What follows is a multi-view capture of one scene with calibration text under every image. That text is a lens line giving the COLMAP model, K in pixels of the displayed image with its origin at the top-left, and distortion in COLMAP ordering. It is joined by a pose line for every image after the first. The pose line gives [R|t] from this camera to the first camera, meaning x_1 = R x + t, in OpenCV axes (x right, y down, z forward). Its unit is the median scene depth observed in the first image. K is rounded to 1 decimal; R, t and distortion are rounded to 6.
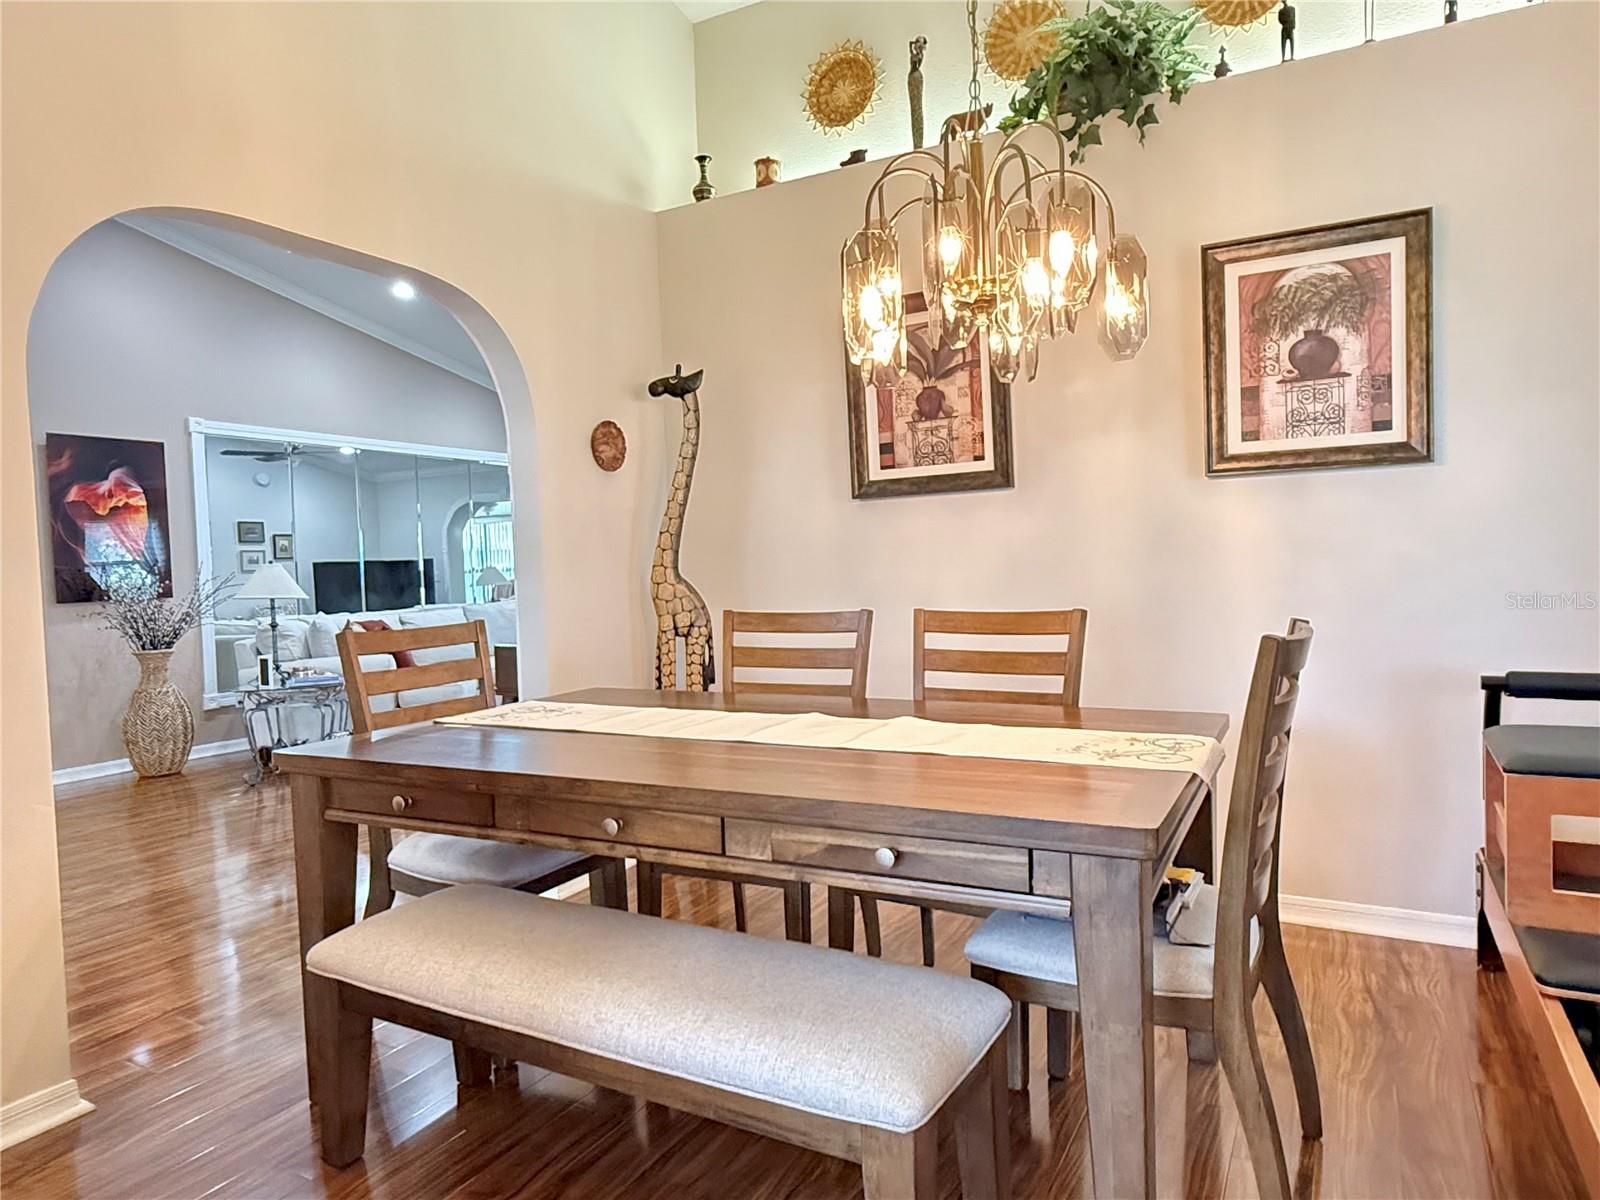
lens RADIAL K [[976.9, 0, 800.2], [0, 976.9, 596.9], [0, 0, 1]] dist [0.002438, 0.000681]
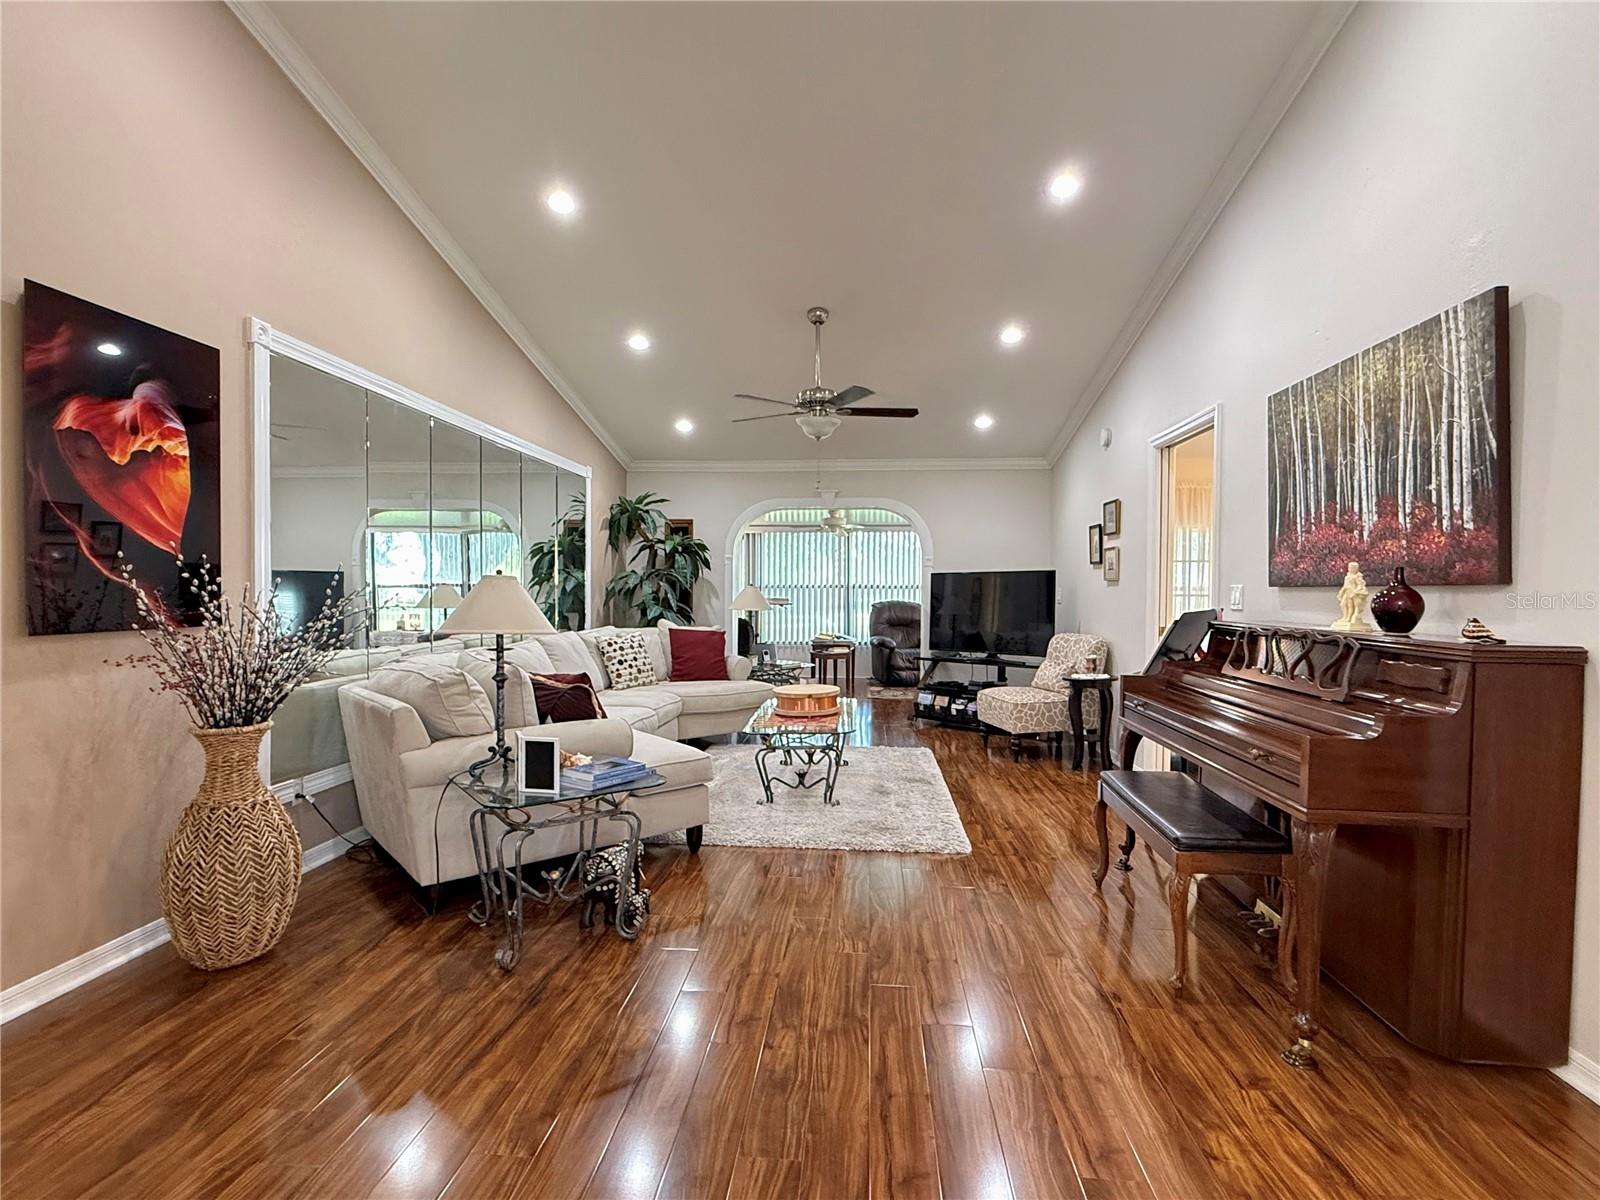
lens RADIAL K [[782.2, 0, 798.6], [0, 782.2, 595.7], [0, 0, 1]] dist [-0.002402, 0.000857]
pose [[0.917062, 0.030759, 0.397557, -0.540377], [-0.016771, 0.999113, -0.038615, -0.004524], [-0.398392, 0.028745, 0.916765, 0.475384]]
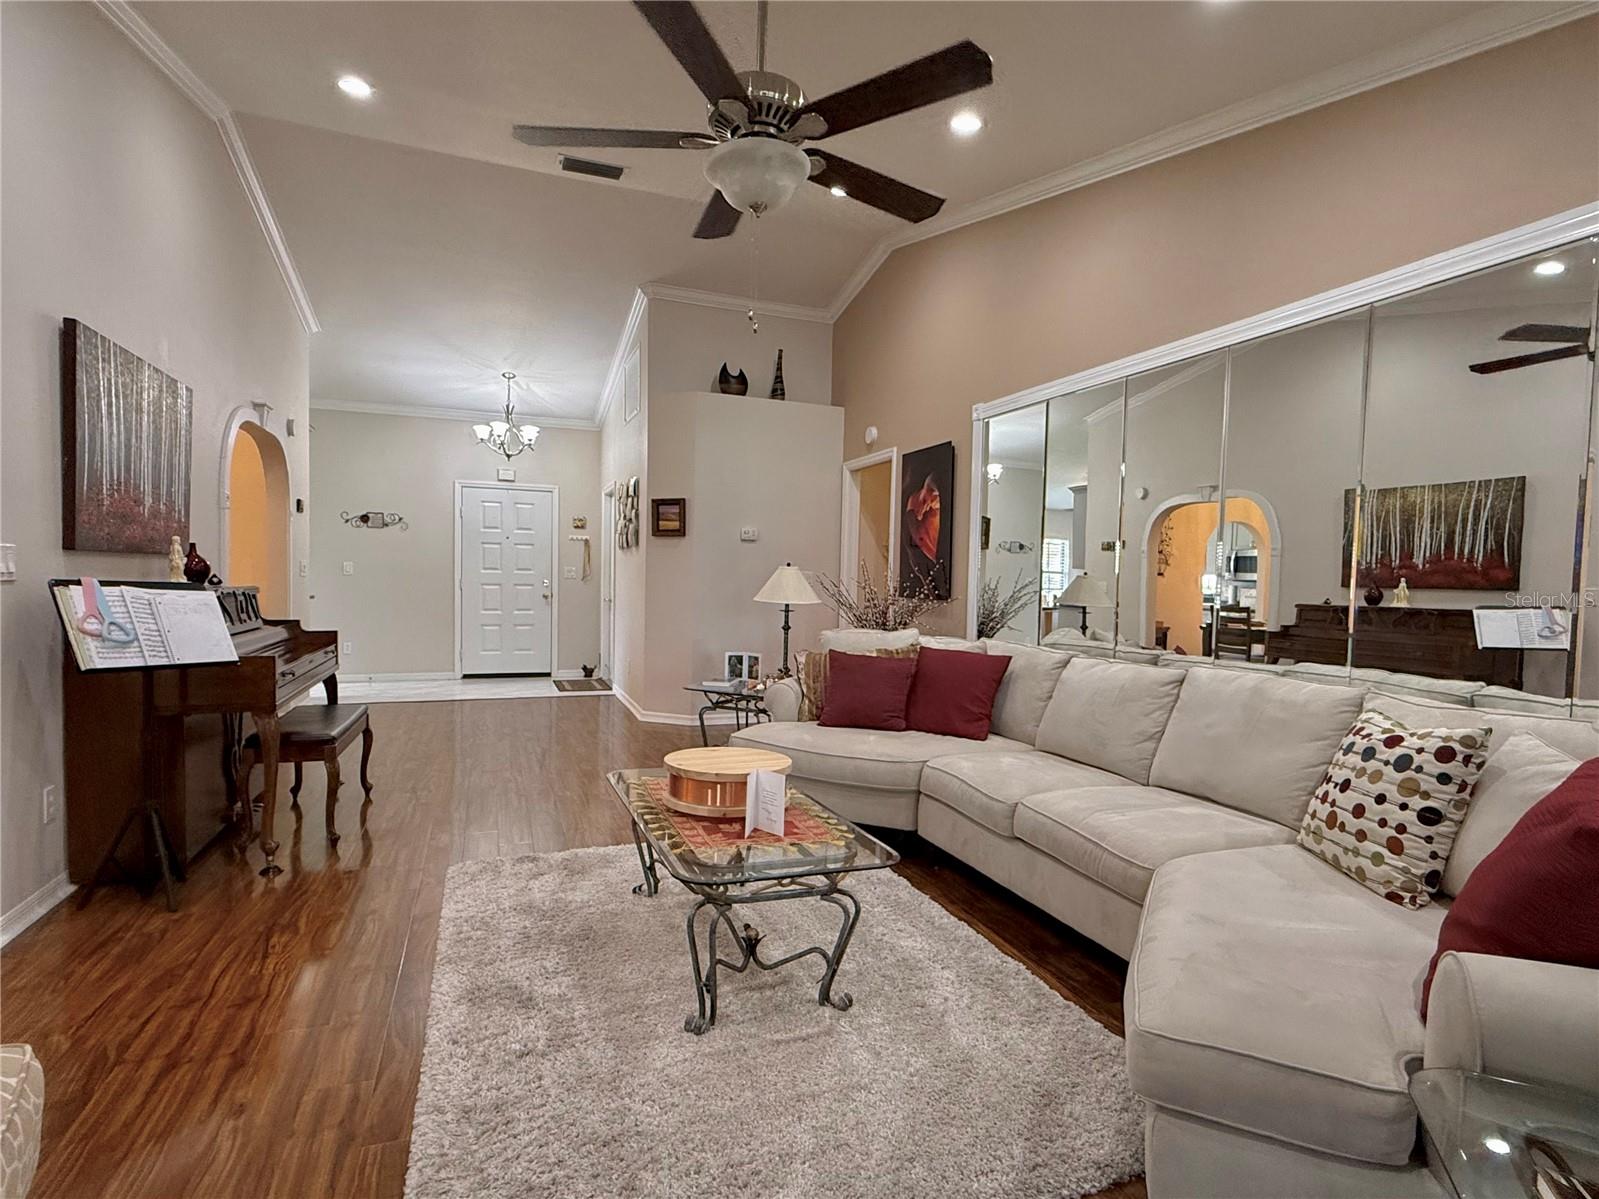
lens RADIAL K [[781.7, 0, 802.7], [0, 781.7, 611.4], [0, 0, 1]] dist [-0.002402, 0.000857]
pose [[-0.639568, 0.047993, -0.767235, 0.052380], [-0.033858, 0.995322, 0.090484, -0.056408], [0.767988, 0.083848, -0.634952, 1.452471]]
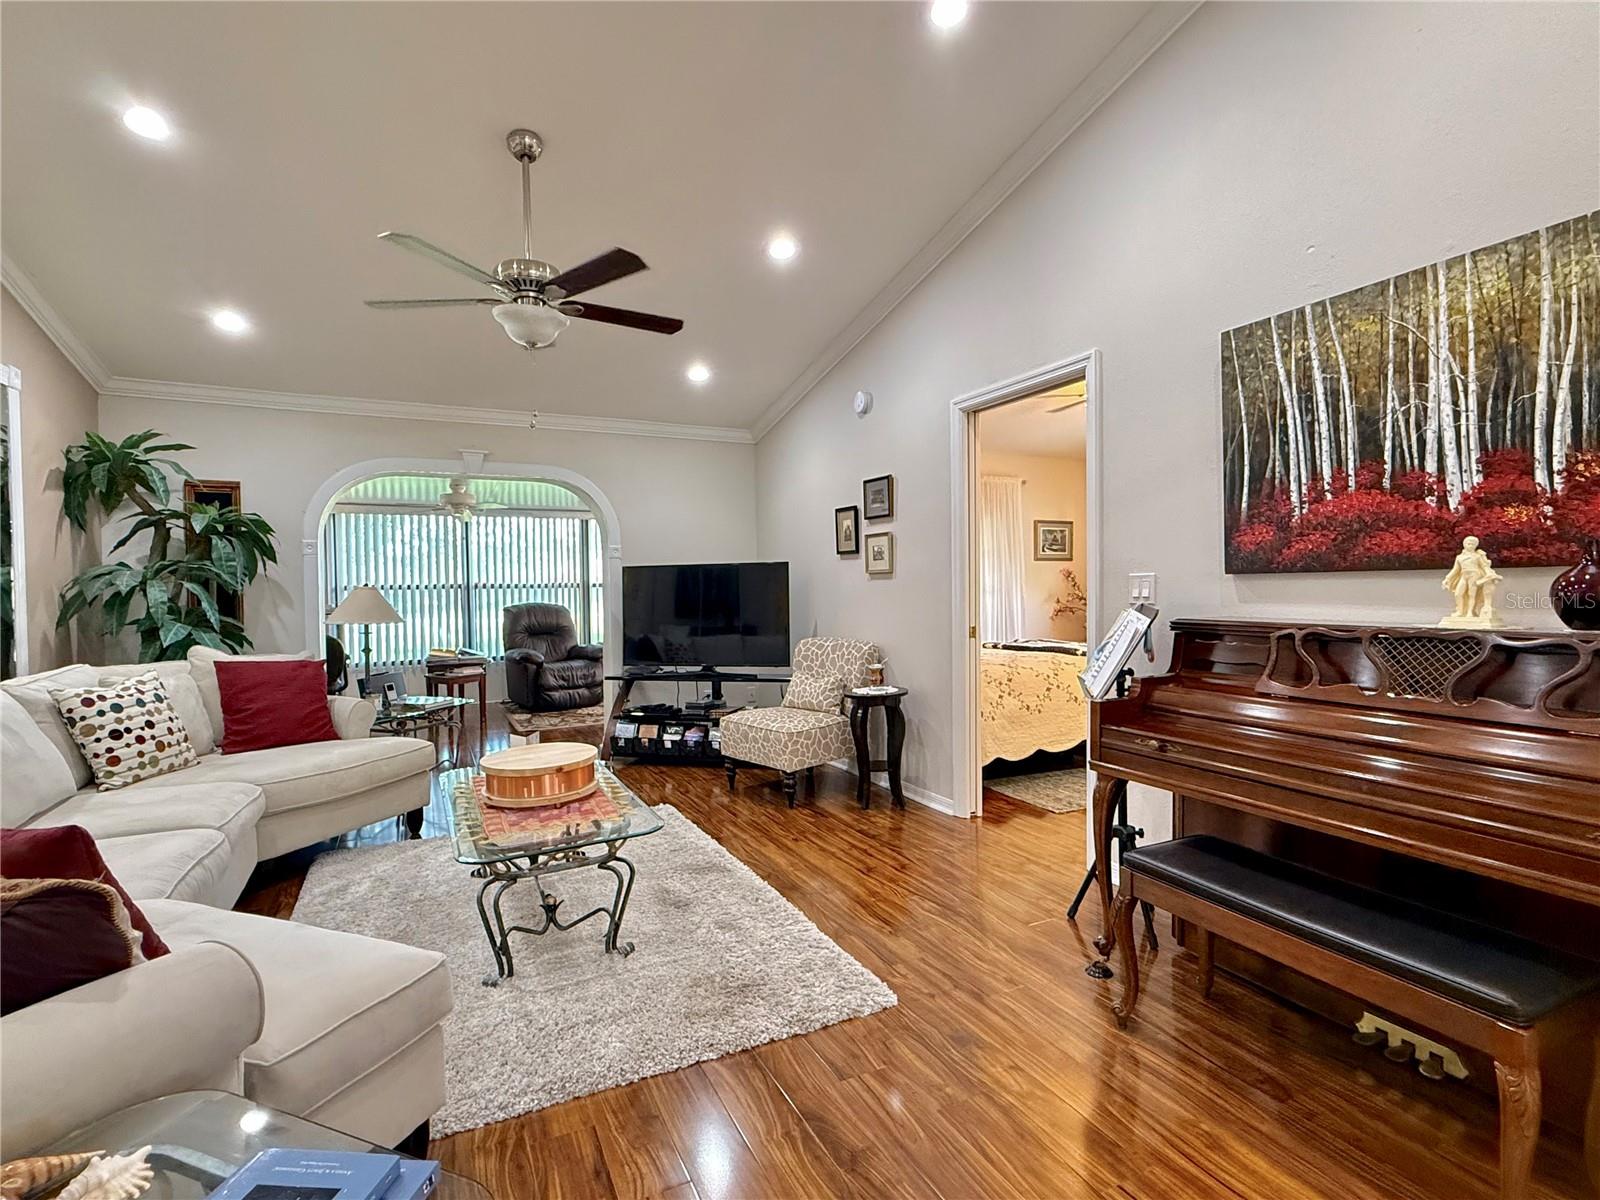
lens RADIAL K [[782.2, 0, 797.3], [0, 782.2, 601.6], [0, 0, 1]] dist [-0.002402, 0.000857]
pose [[0.582742, 0.007161, 0.812626, -0.511213], [0.025991, 0.999285, -0.027444, -0.016293], [-0.812242, 0.037114, 0.582139, 0.783903]]
